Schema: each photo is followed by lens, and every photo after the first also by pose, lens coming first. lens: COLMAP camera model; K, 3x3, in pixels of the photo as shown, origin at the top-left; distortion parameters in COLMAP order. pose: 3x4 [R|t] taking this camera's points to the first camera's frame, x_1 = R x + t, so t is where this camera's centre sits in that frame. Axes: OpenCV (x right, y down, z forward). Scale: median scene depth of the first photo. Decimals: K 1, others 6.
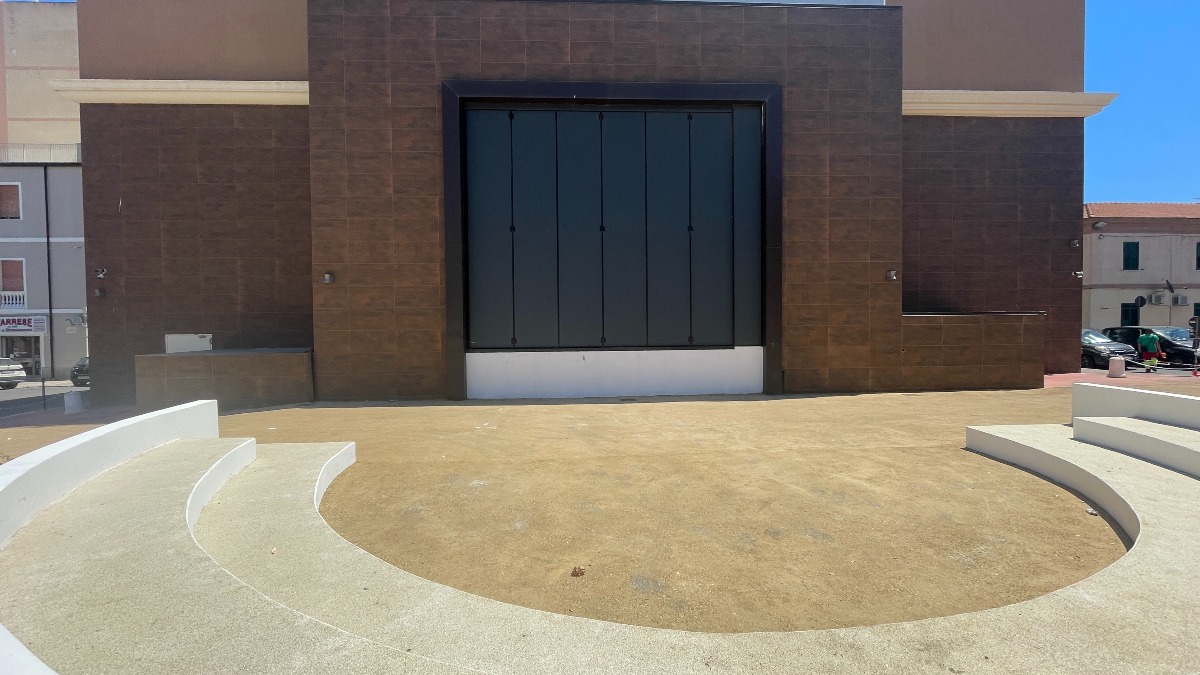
lens RADIAL K [[486.7, 0, 602.5], [0, 486.7, 333.8], [0, 0, 1]] dist [-0.005701, 0.001064]
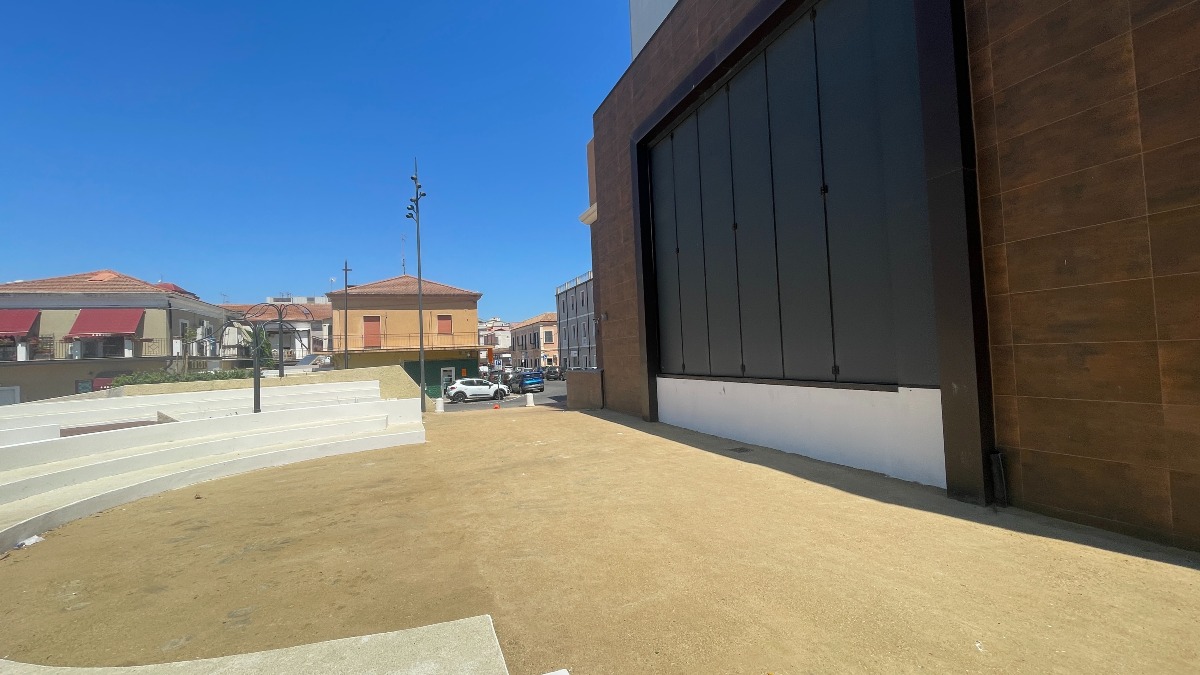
lens RADIAL K [[486.7, 0, 602.2], [0, 486.7, 335.9], [0, 0, 1]] dist [-0.005701, 0.001064]
pose [[0.322808, -0.039357, -0.945646, 0.657343], [0.022281, 0.999174, -0.033980, -0.017366], [0.946202, -0.010101, 0.323418, 0.533139]]
